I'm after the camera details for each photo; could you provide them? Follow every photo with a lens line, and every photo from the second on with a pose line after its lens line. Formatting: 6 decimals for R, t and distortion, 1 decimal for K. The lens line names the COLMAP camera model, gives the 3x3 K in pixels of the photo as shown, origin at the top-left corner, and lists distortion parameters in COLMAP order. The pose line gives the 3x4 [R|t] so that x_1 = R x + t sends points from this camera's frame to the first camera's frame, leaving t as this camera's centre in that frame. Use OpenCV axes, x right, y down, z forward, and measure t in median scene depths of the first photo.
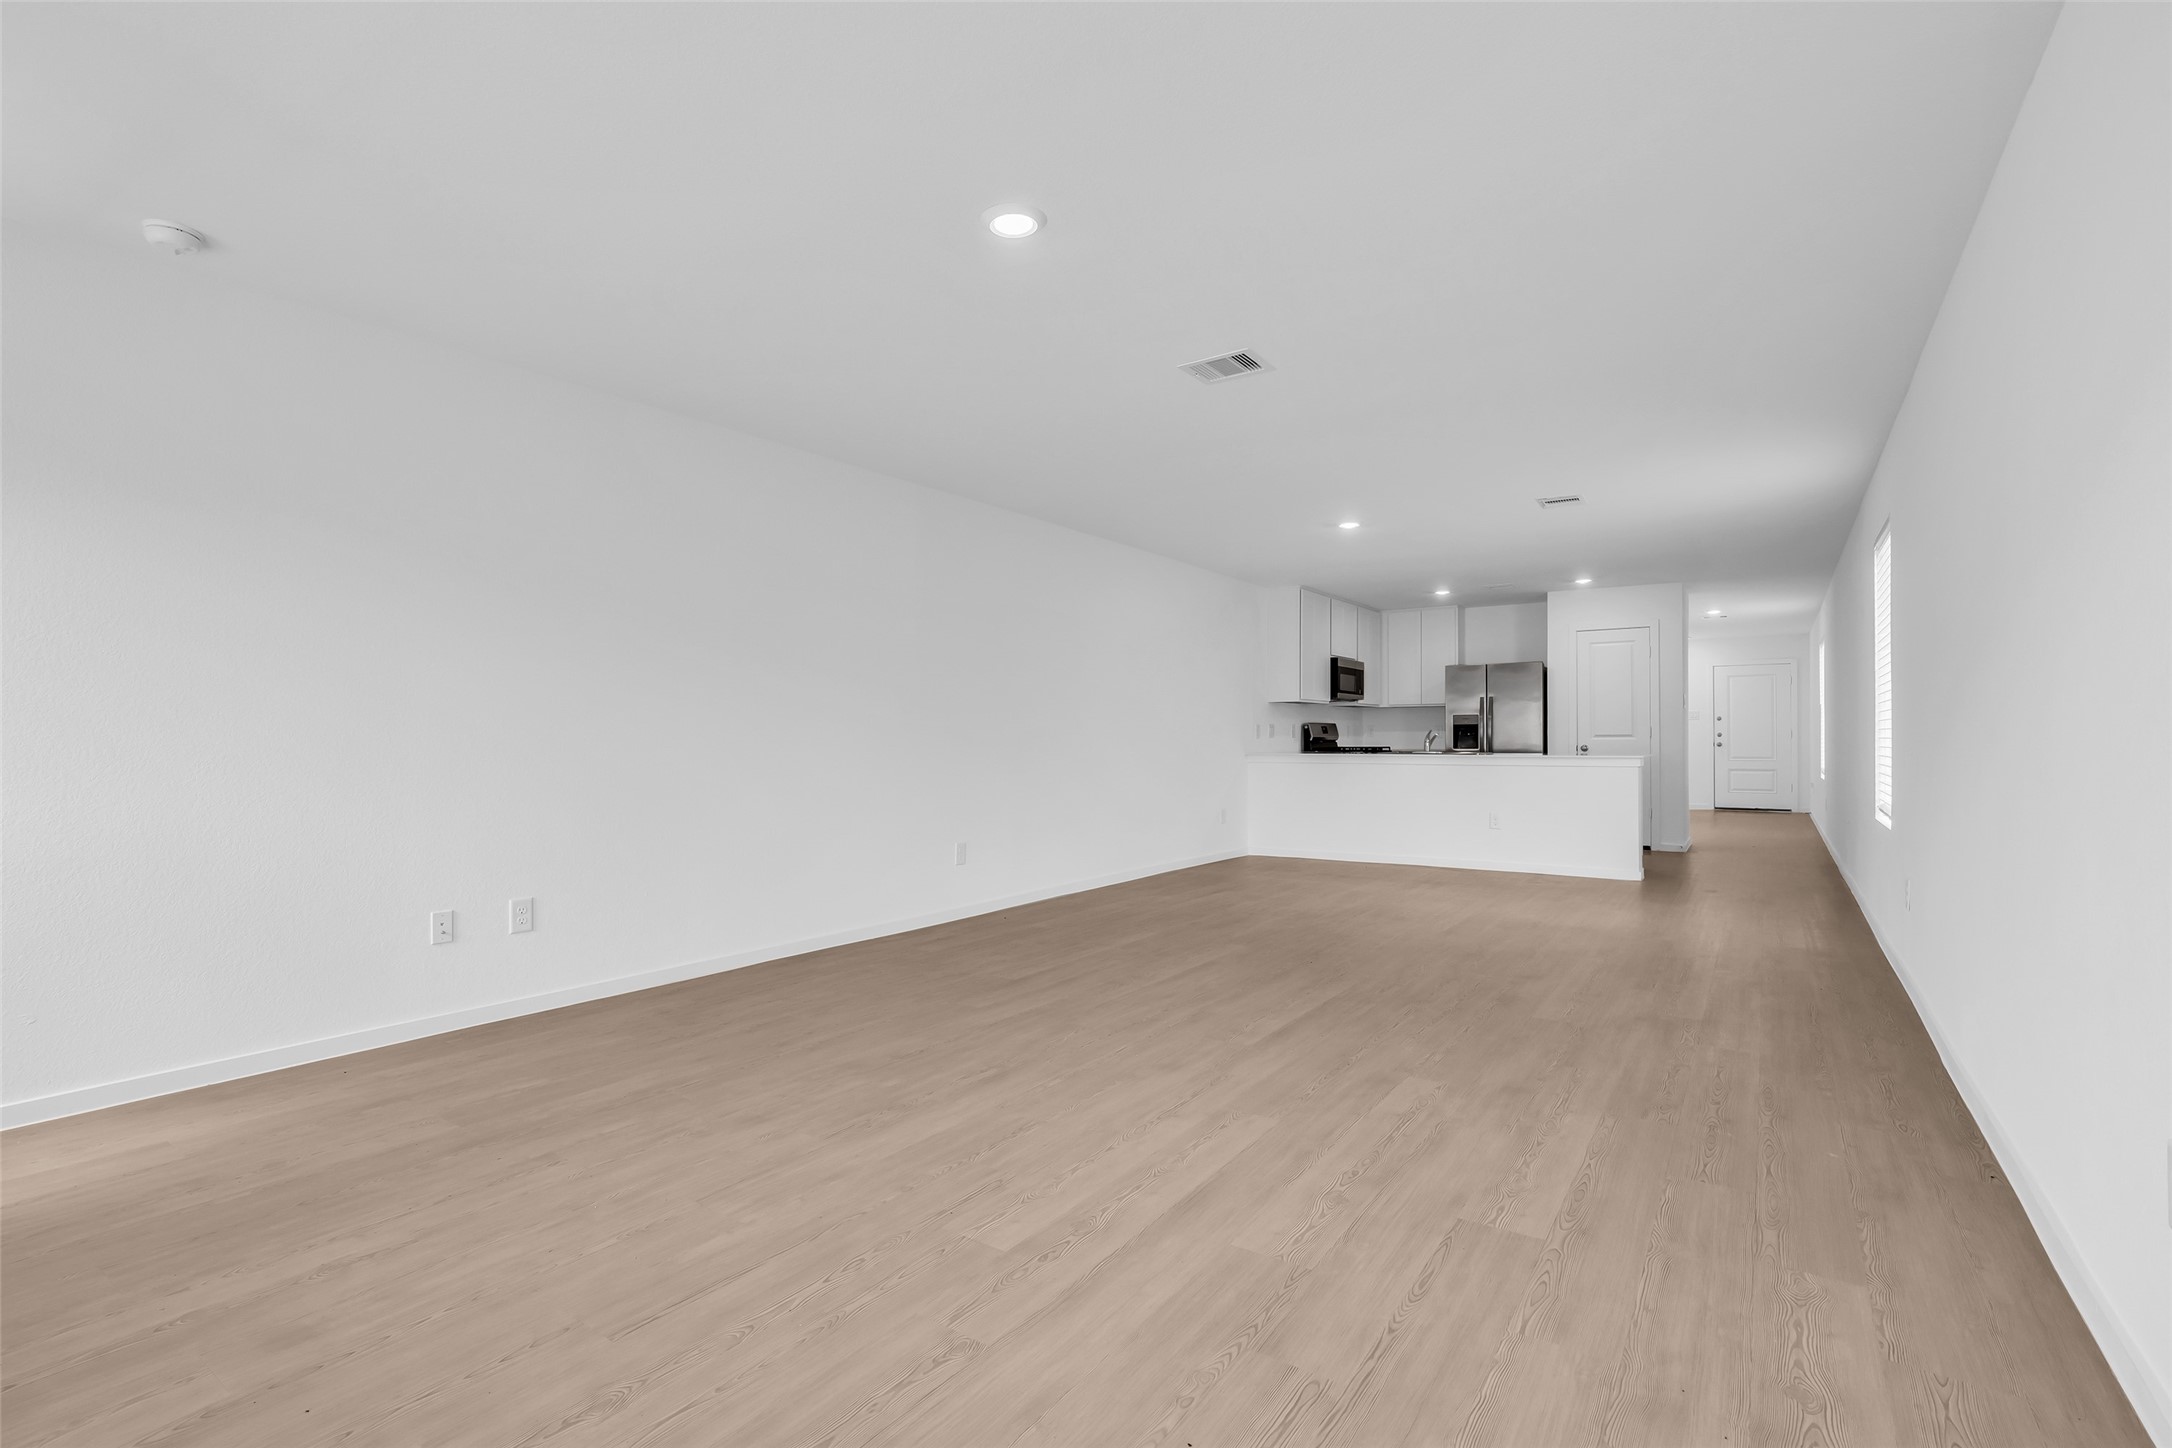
lens RADIAL K [[999.4, 0, 1074.6], [0, 999.4, 744.5], [0, 0, 1]] dist [-0.015588, 0.003139]
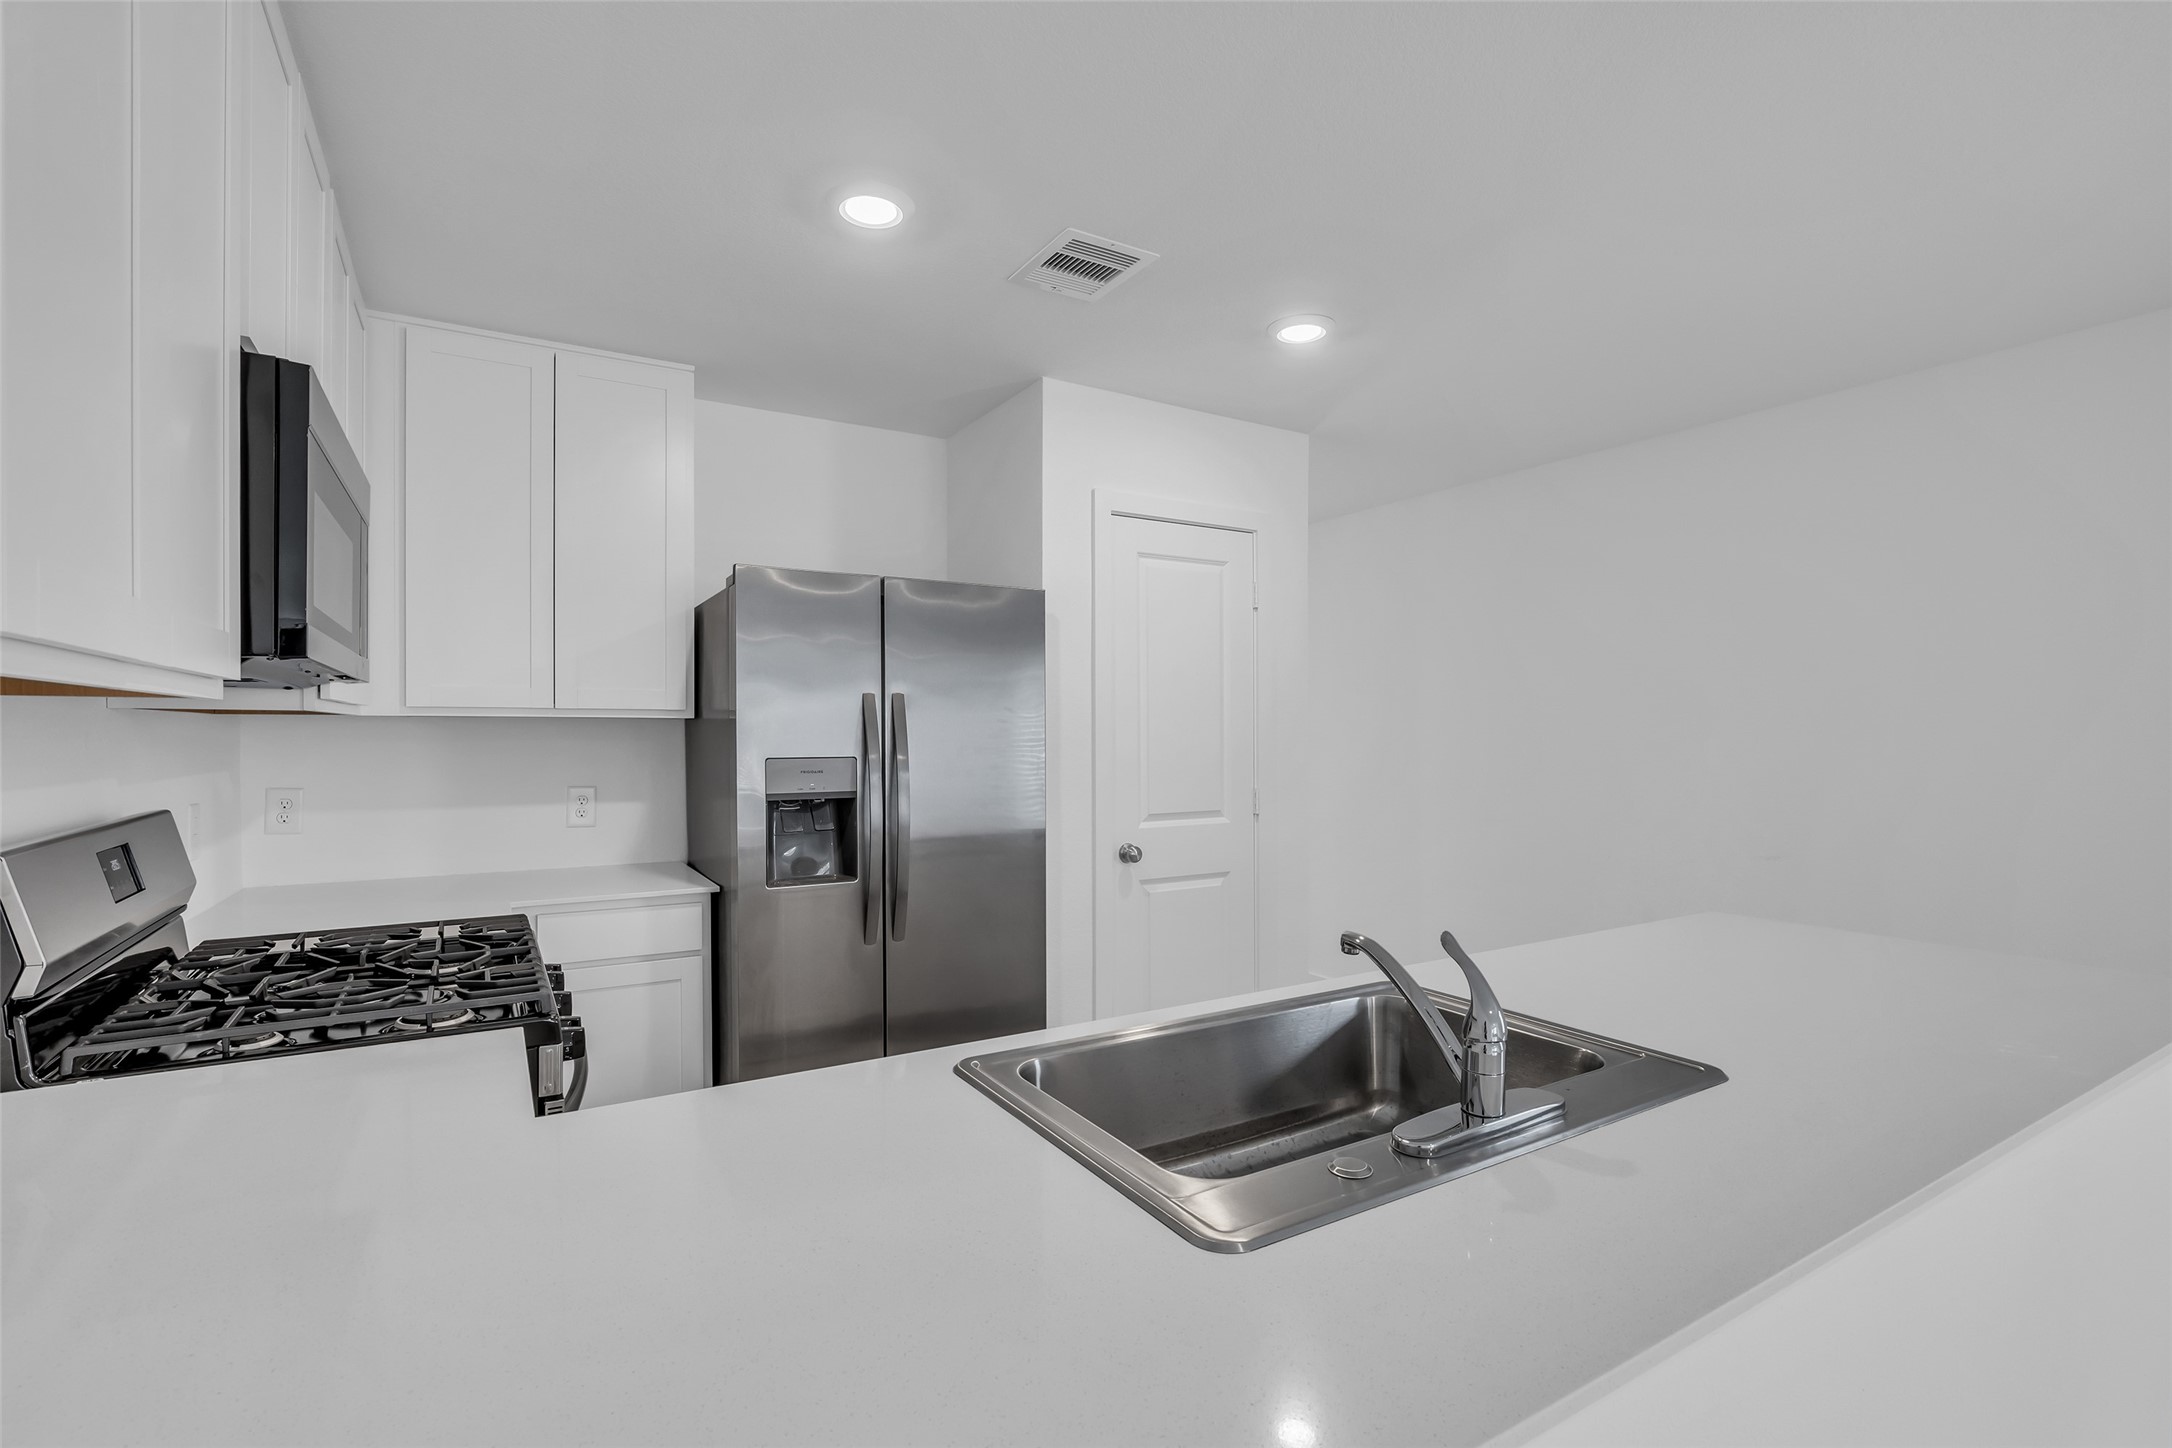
lens RADIAL K [[999.4, 0, 1084.6], [0, 999.4, 740.6], [0, 0, 1]] dist [-0.015588, 0.003139]
pose [[0.407956, -0.004451, 0.912991, 0.184031], [0.003117, 0.999989, 0.003482, -0.036092], [-0.912996, 0.001426, 0.407966, 0.850689]]
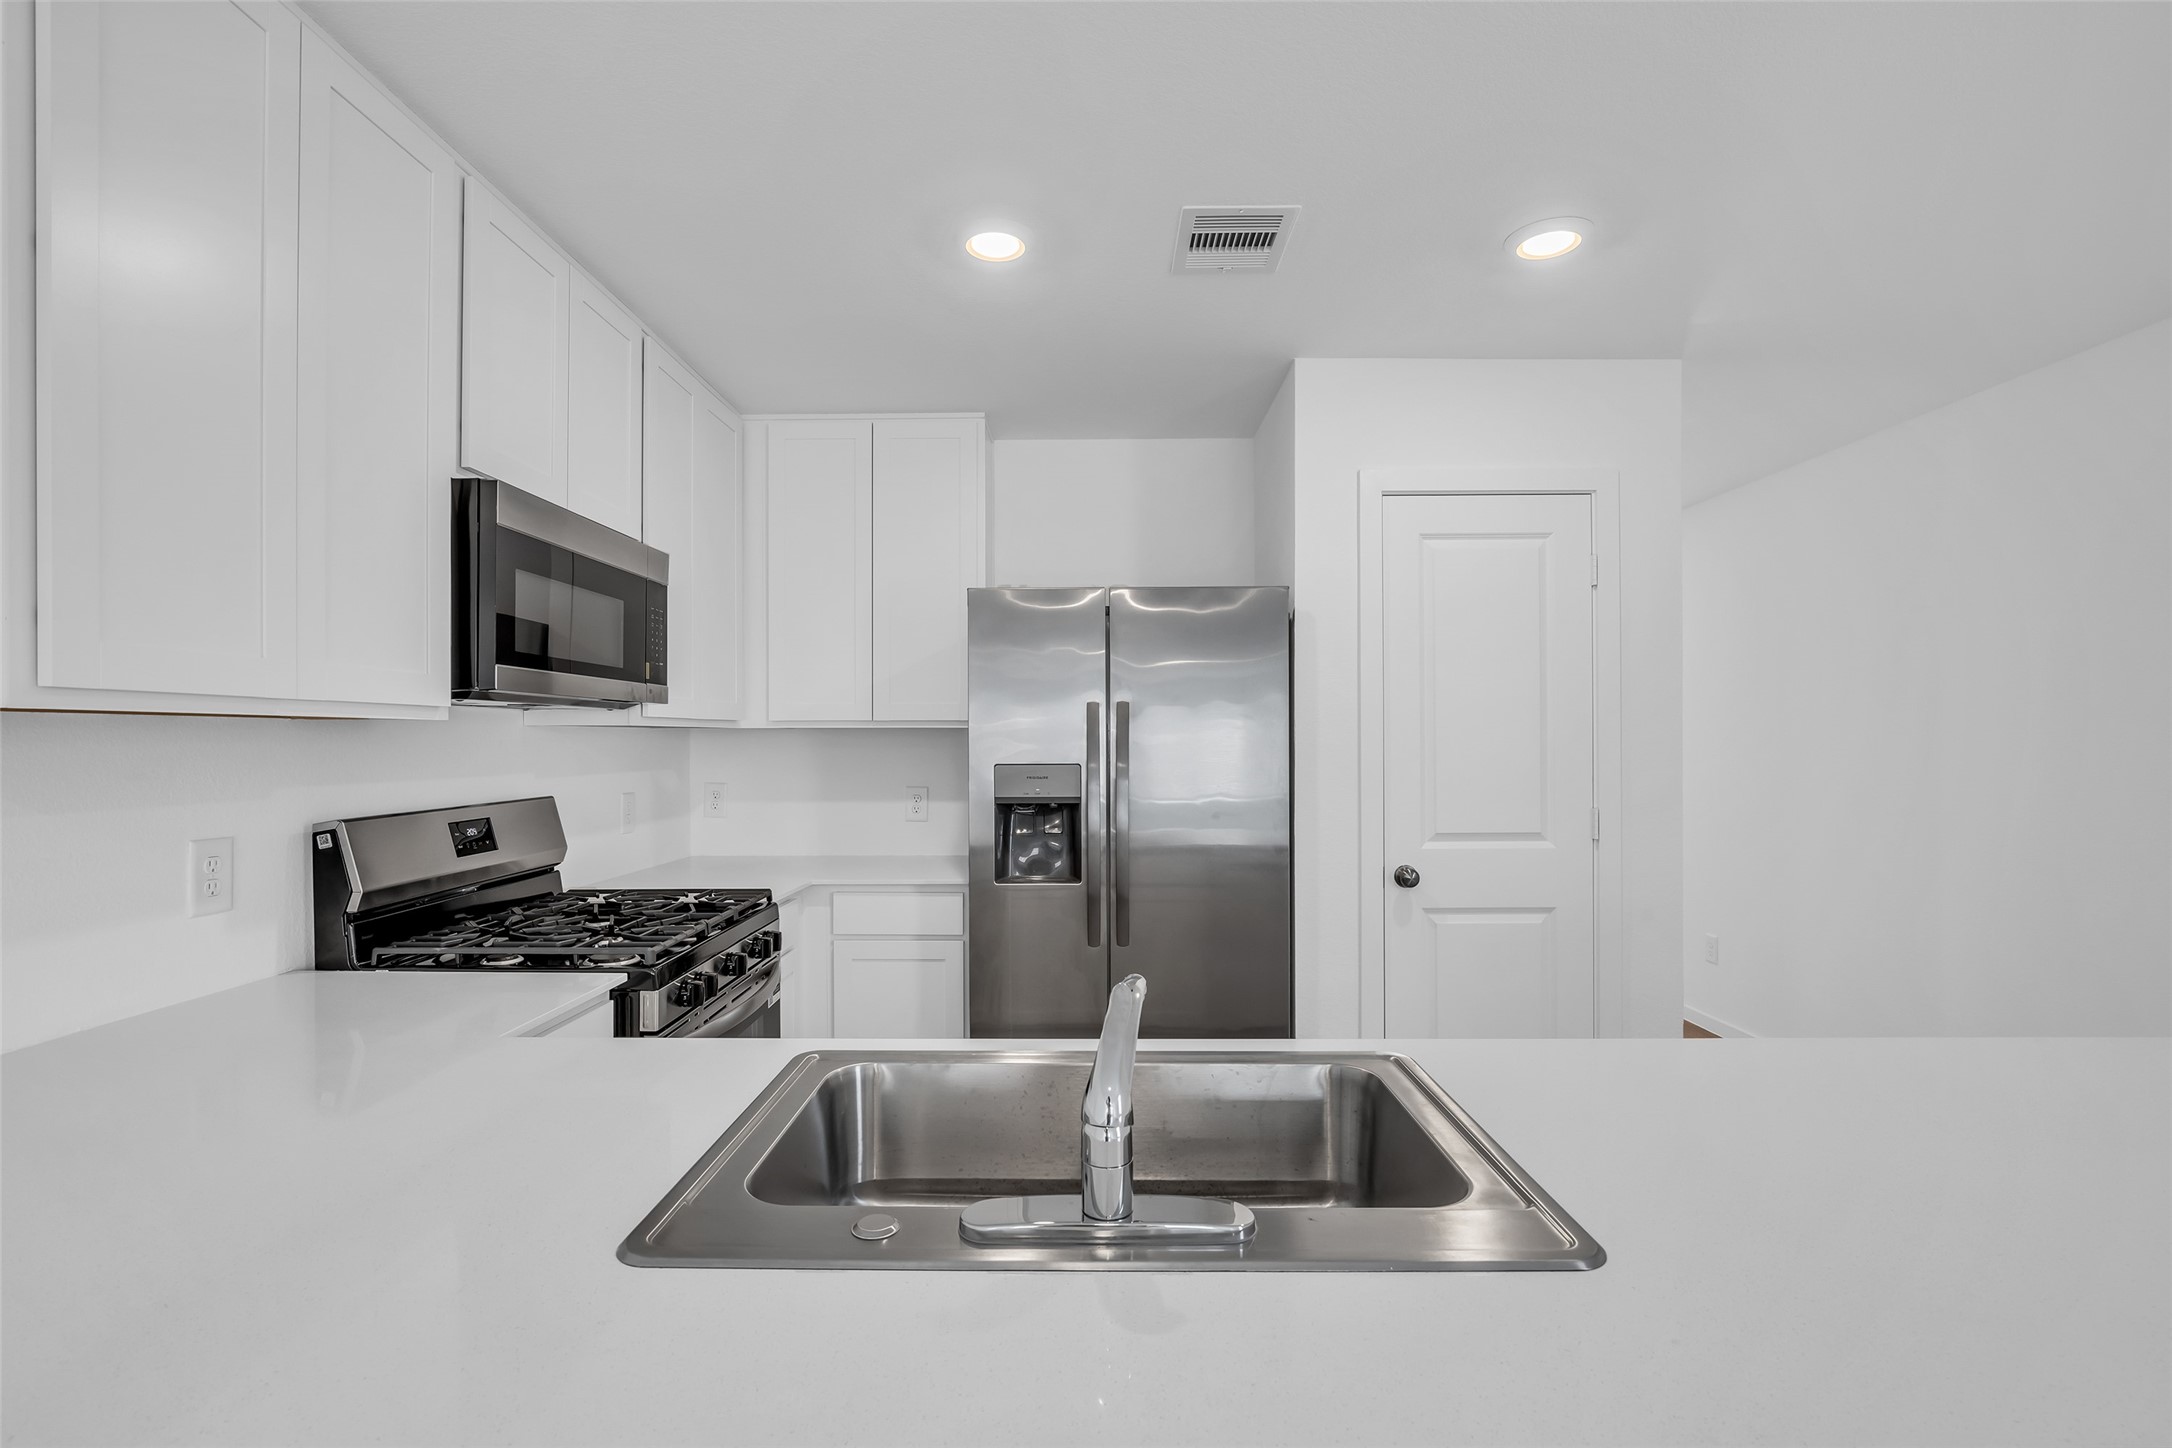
lens RADIAL K [[999.4, 0, 1077.5], [0, 999.4, 741.8], [0, 0, 1]] dist [-0.015588, 0.003139]
pose [[0.829032, -0.000086, 0.559201, 0.250871], [0.002718, 0.999989, -0.003876, -0.036061], [-0.559195, 0.004734, 0.829023, 0.782714]]
